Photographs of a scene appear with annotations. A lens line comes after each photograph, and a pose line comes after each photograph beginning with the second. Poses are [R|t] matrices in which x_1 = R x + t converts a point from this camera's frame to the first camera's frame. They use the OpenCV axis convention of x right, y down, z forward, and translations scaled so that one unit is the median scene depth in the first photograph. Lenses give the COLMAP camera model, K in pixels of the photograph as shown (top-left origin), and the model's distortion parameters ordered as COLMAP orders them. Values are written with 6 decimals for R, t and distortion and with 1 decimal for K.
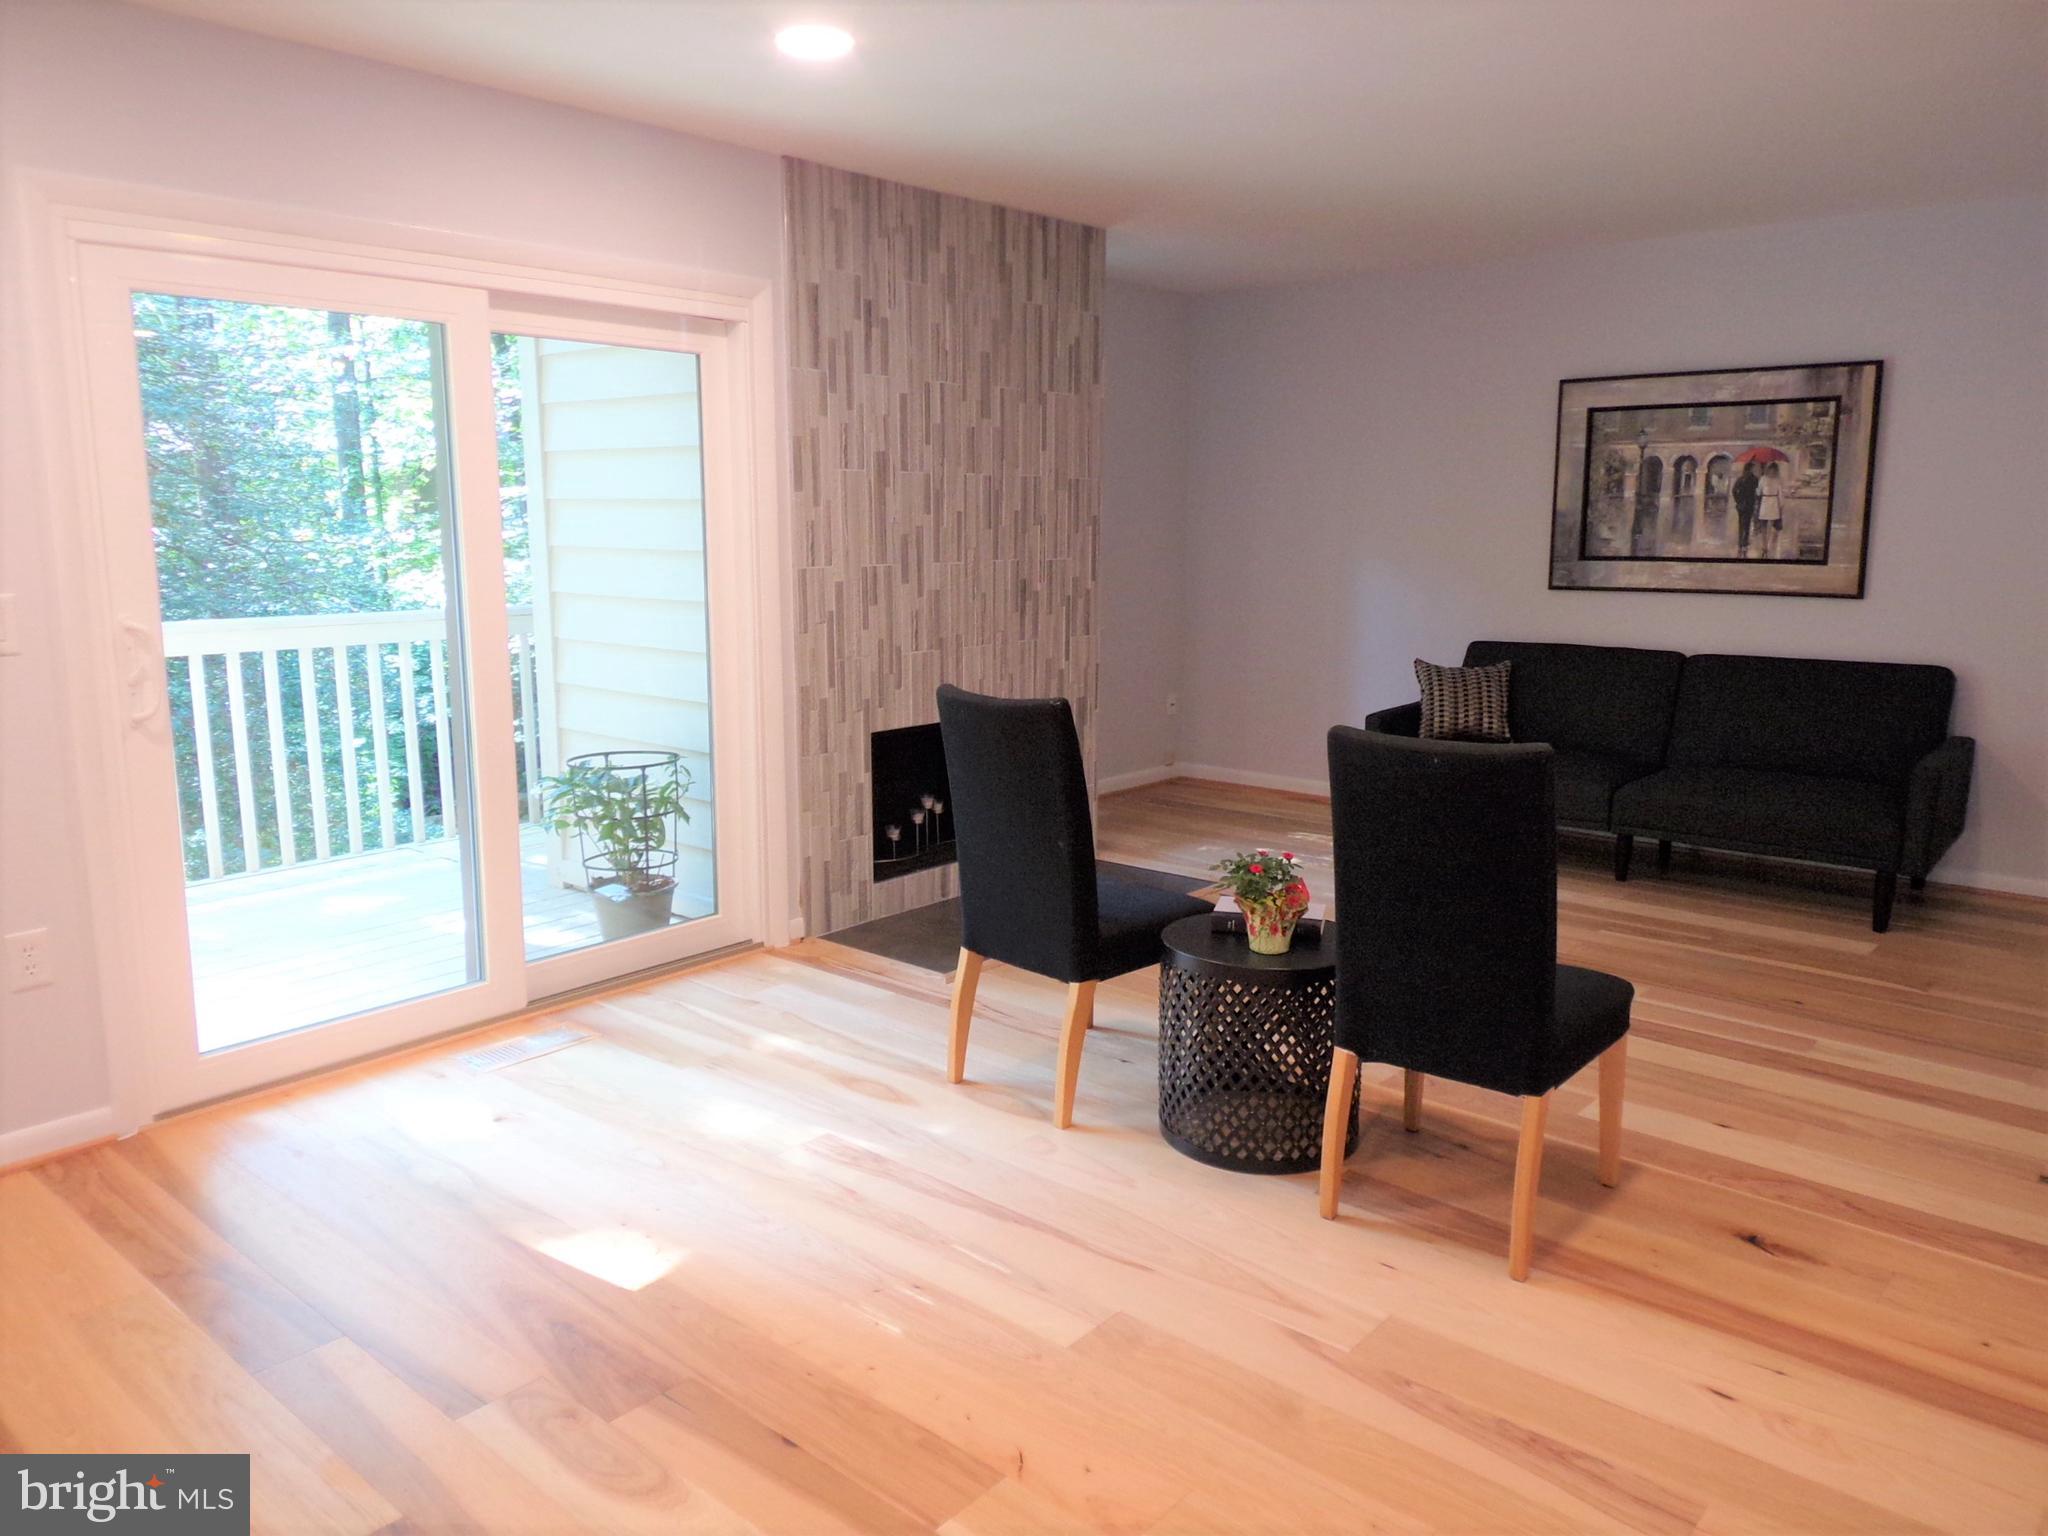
lens RADIAL K [[1456.5, 0, 1000.7], [0, 1456.5, 770.8], [0, 0, 1]] dist [0.113378, -0.122671]
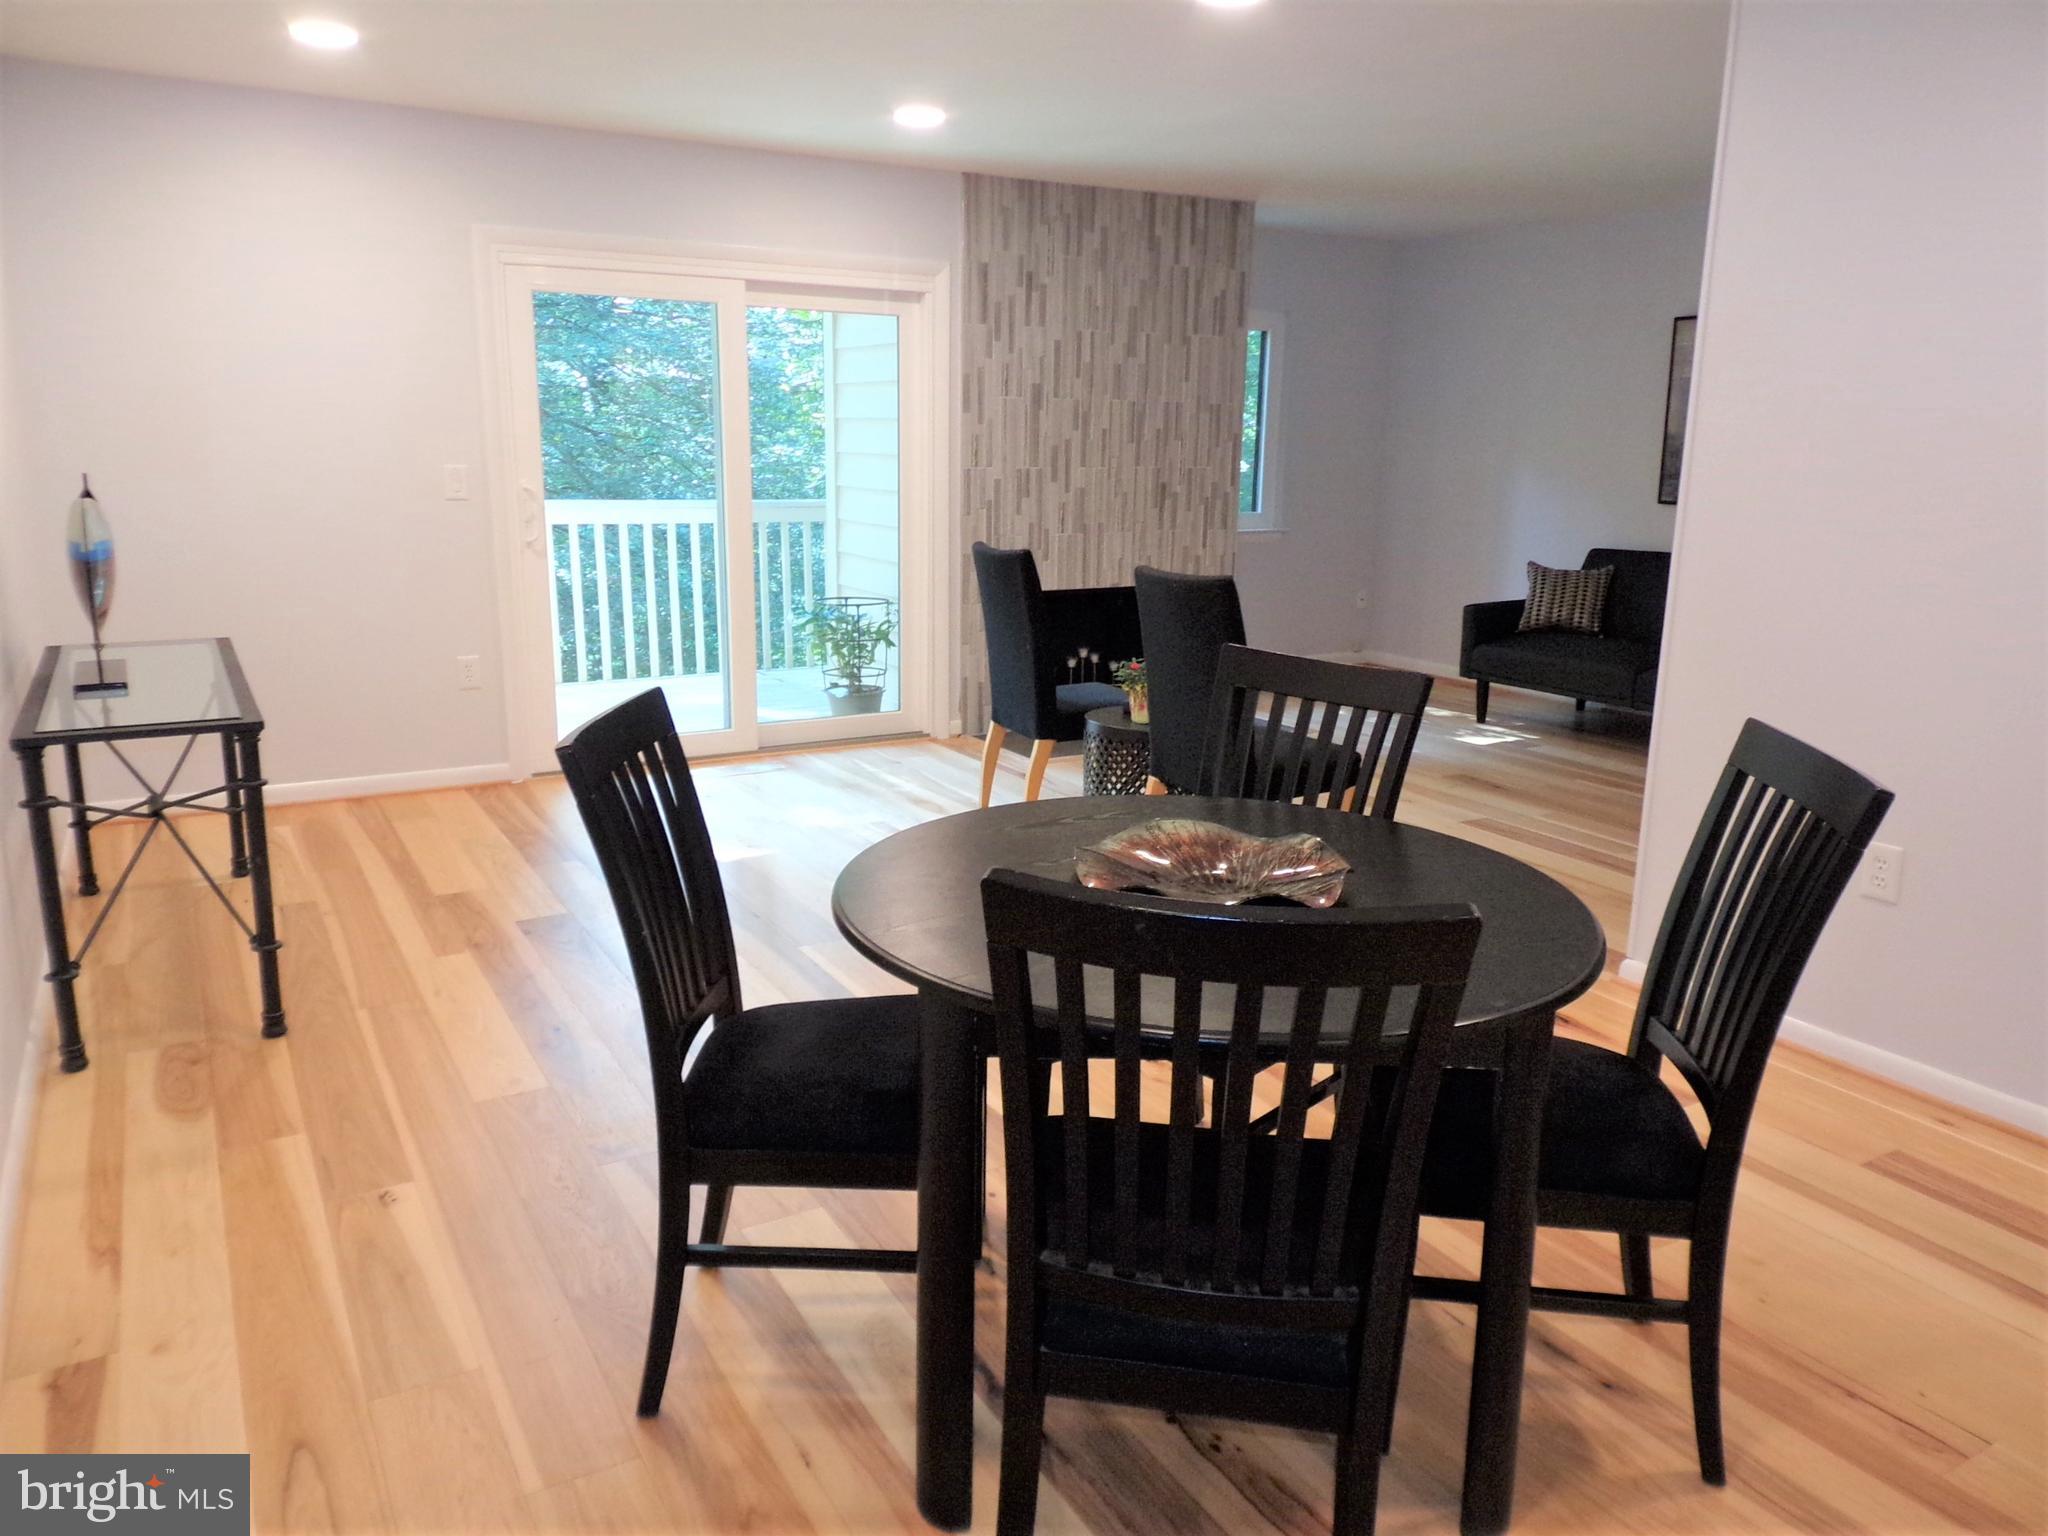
lens RADIAL K [[1456.5, 0, 1000.7], [0, 1456.5, 770.8], [0, 0, 1]] dist [0.113378, -0.122671]
pose [[0.945198, 0.085889, -0.314999, 0.343108], [-0.069857, 0.995637, 0.061859, 0.058674], [0.318938, -0.036464, 0.947074, -0.315542]]
